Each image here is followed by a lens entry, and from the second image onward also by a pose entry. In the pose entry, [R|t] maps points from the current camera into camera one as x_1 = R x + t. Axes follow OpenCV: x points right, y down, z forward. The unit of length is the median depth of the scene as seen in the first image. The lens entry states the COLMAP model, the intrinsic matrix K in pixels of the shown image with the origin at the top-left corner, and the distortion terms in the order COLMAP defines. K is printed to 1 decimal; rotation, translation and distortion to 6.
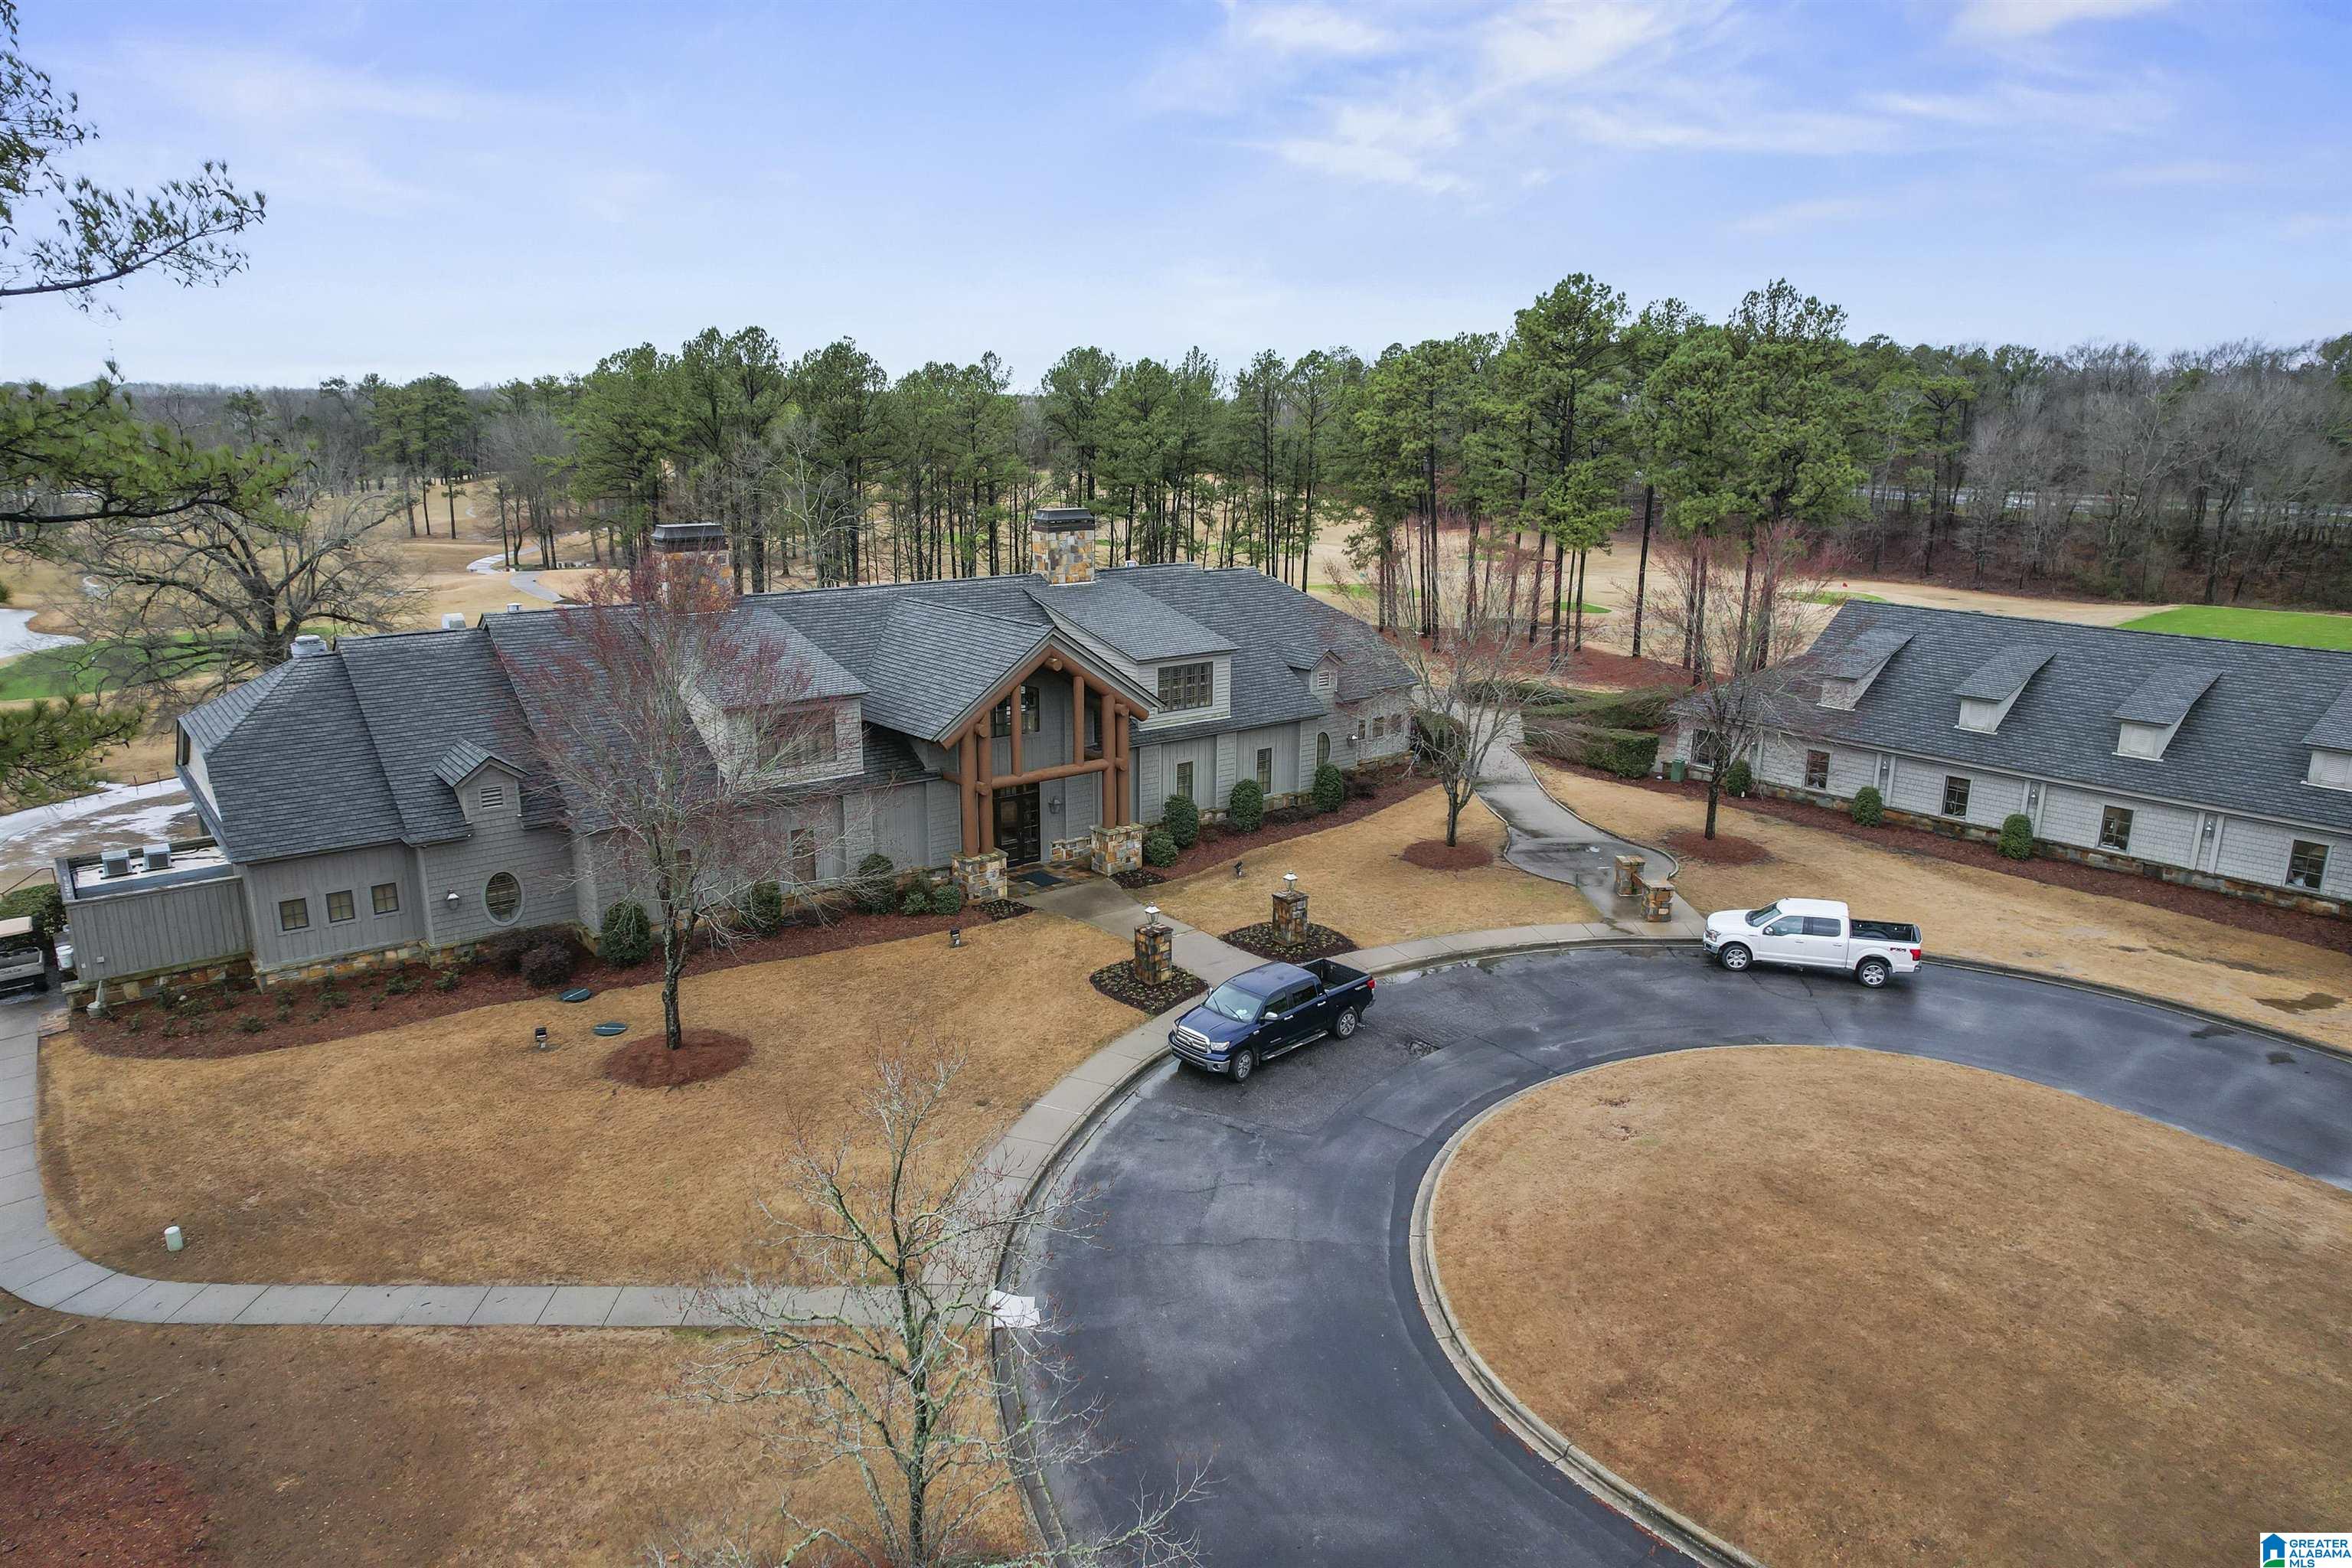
lens RADIAL K [[1467.8, 0, 1206.0], [0, 1467.8, 777.8], [0, 0, 1]] dist [-0.020642, -0.000483]
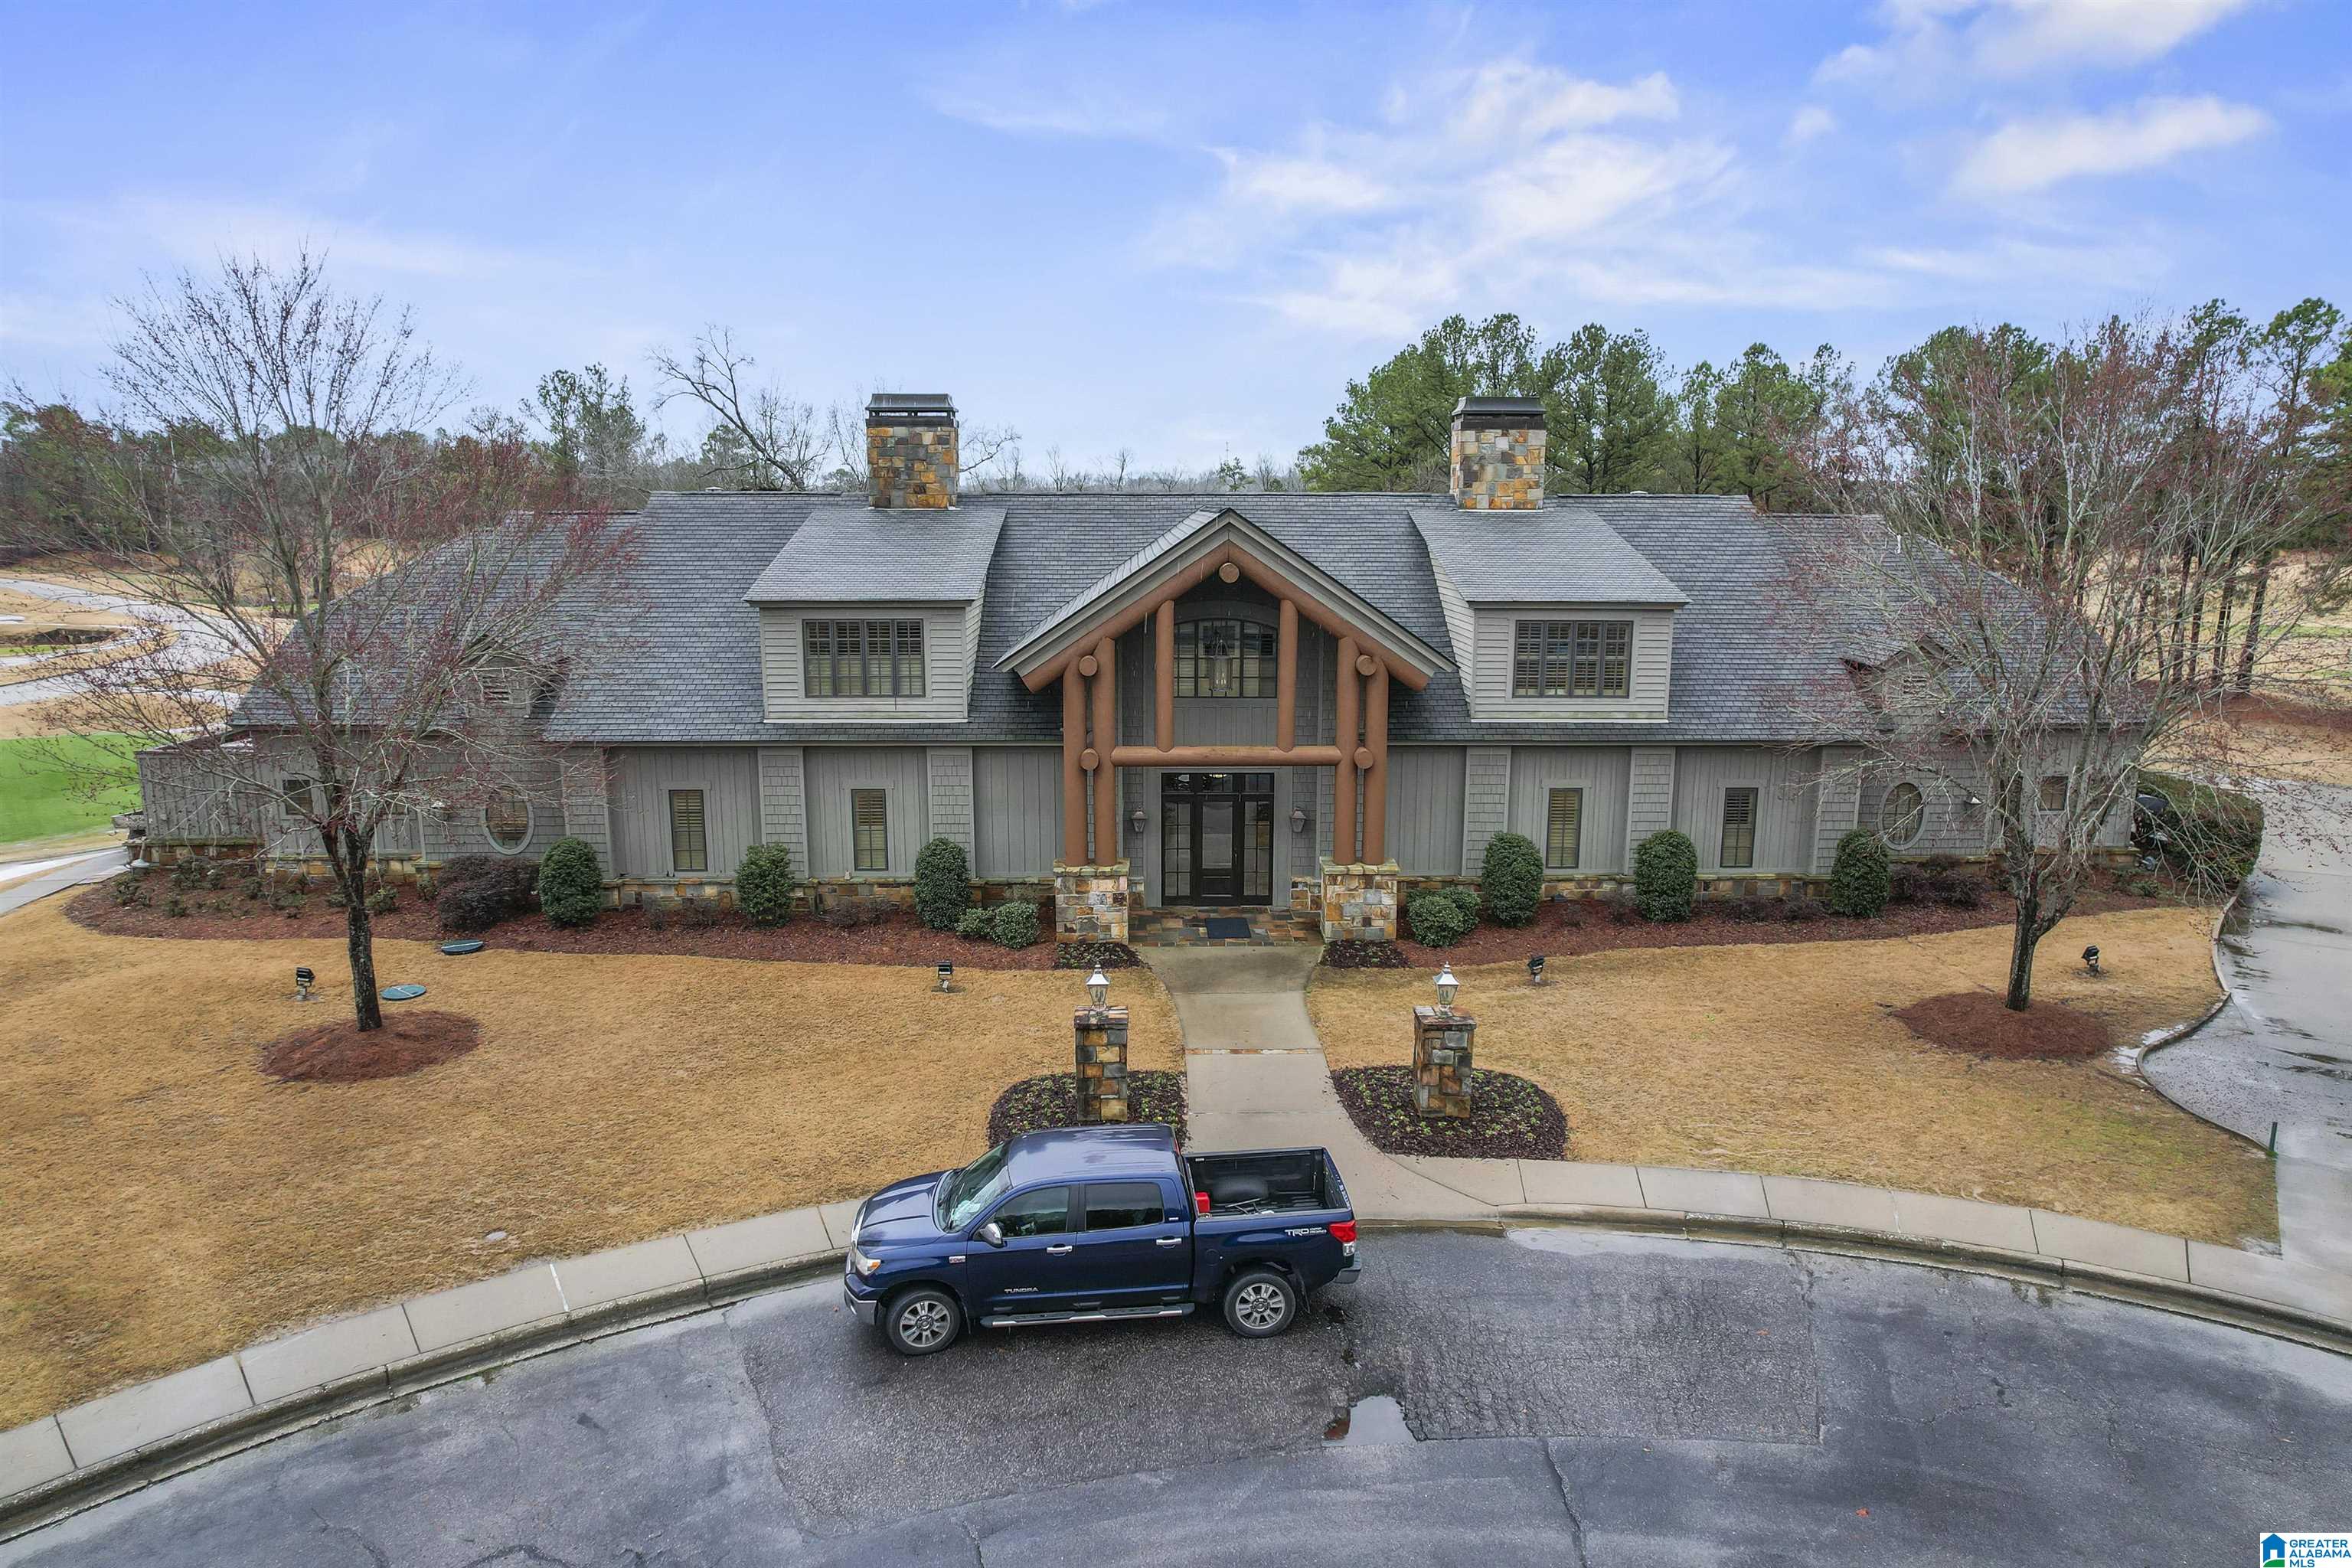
lens RADIAL K [[1490.5, 0, 1163.1], [0, 1490.5, 816.8], [0, 0, 1]] dist [-0.014422, -0.000304]
pose [[0.794185, 0.118440, -0.596022, 0.218041], [-0.137842, 0.990367, 0.013132, 0.015567], [0.591836, 0.071728, 0.802861, 0.423465]]
